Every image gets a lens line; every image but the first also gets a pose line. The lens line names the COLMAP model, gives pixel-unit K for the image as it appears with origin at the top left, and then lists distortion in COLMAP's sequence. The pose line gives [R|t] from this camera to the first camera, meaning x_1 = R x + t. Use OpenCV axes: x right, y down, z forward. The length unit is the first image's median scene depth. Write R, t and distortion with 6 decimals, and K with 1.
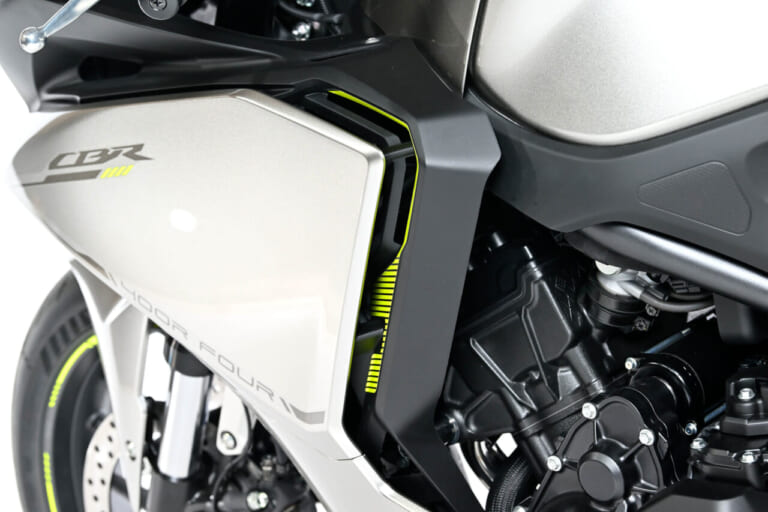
lens RADIAL K [[2476.2, 0, 384.0], [0, 2476.2, 256.4], [0, 0, 1]] dist [0.071721, 0.000000]
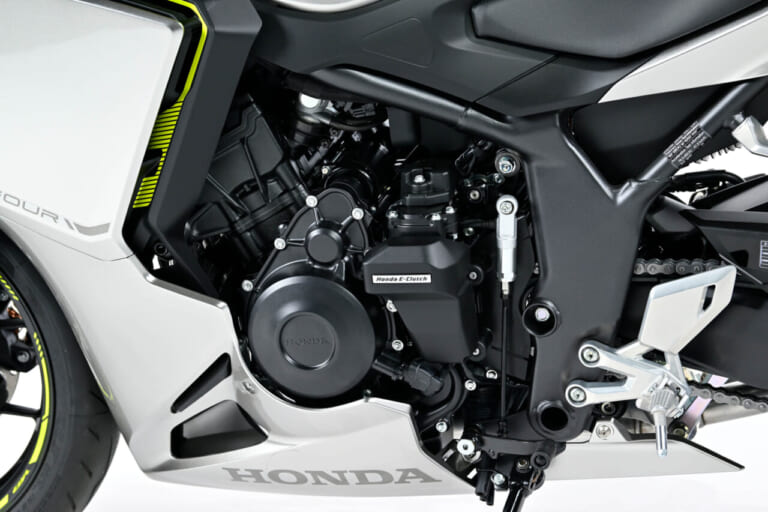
lens RADIAL K [[2713.1, 0, 384.0], [0, 2713.1, 255.8], [0, 0, 1]] dist [0.154229, 0.000000]
pose [[0.891735, -0.072939, 0.446642, -0.574602], [0.082175, 0.996617, -0.001312, 0.097252], [-0.445035, 0.037873, 0.894712, -0.420974]]
